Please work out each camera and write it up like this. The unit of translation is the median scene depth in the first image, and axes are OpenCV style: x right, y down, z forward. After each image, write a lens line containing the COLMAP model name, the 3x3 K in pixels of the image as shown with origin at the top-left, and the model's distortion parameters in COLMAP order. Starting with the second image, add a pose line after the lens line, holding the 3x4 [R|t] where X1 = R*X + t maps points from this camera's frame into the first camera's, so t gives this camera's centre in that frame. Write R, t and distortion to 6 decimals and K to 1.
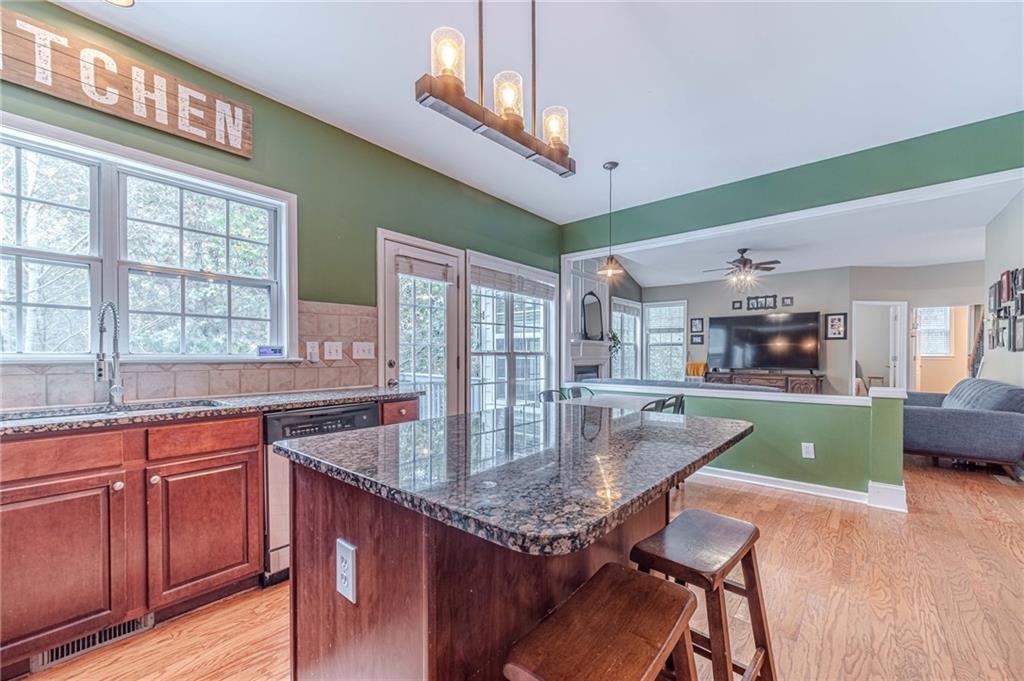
lens RADIAL K [[400.4, 0, 504.9], [0, 400.4, 360.7], [0, 0, 1]] dist [0.007519, -0.002094]
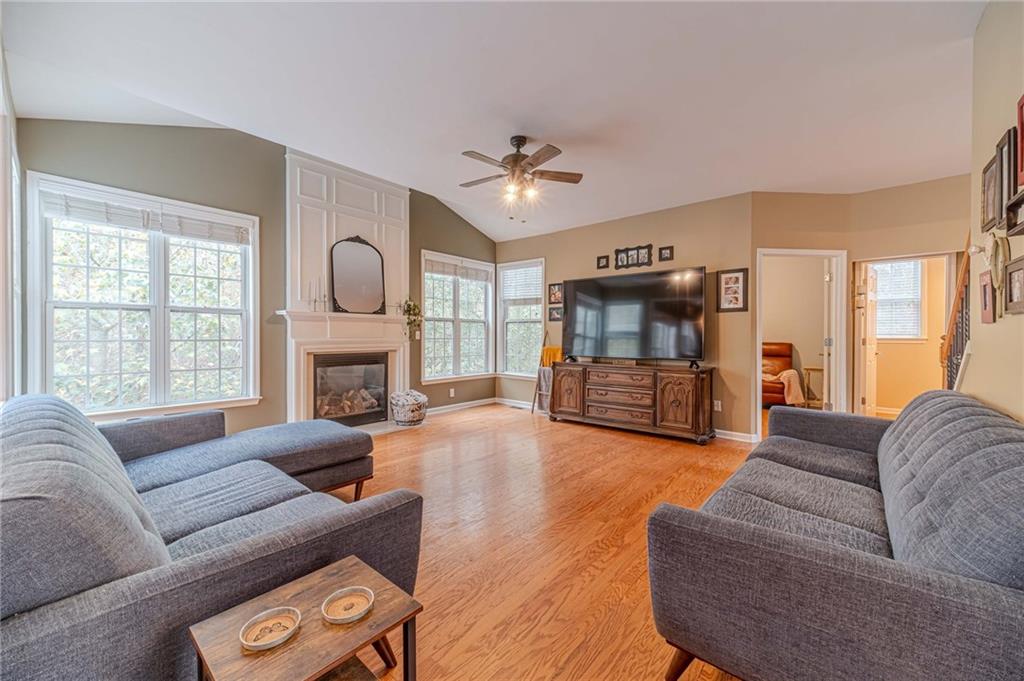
lens RADIAL K [[400.4, 0, 504.6], [0, 400.4, 336.8], [0, 0, 1]] dist [0.007519, -0.002094]
pose [[0.999991, 0.000778, 0.004133, 0.571148], [-0.000717, 0.999891, -0.014735, -0.006247], [-0.004144, 0.014731, 0.999883, 0.468882]]
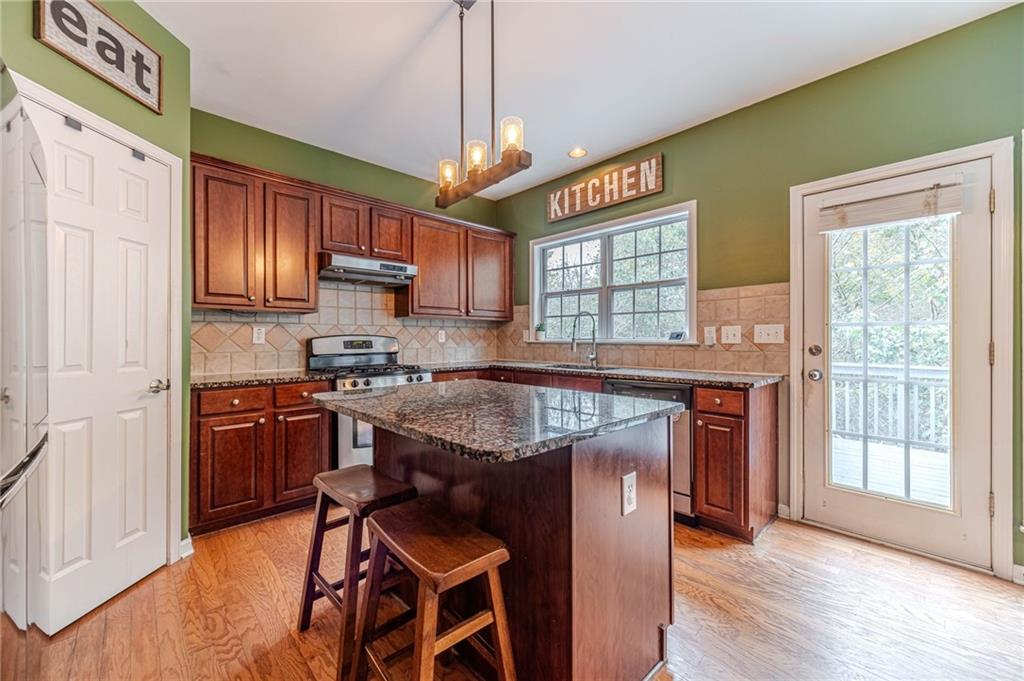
lens RADIAL K [[400.4, 0, 508.9], [0, 400.4, 337.4], [0, 0, 1]] dist [0.007519, -0.002094]
pose [[-0.090751, -0.004791, -0.995862, 0.288791], [-0.014776, 0.999885, -0.003464, -0.003027], [0.995764, 0.014400, -0.090811, 0.249245]]
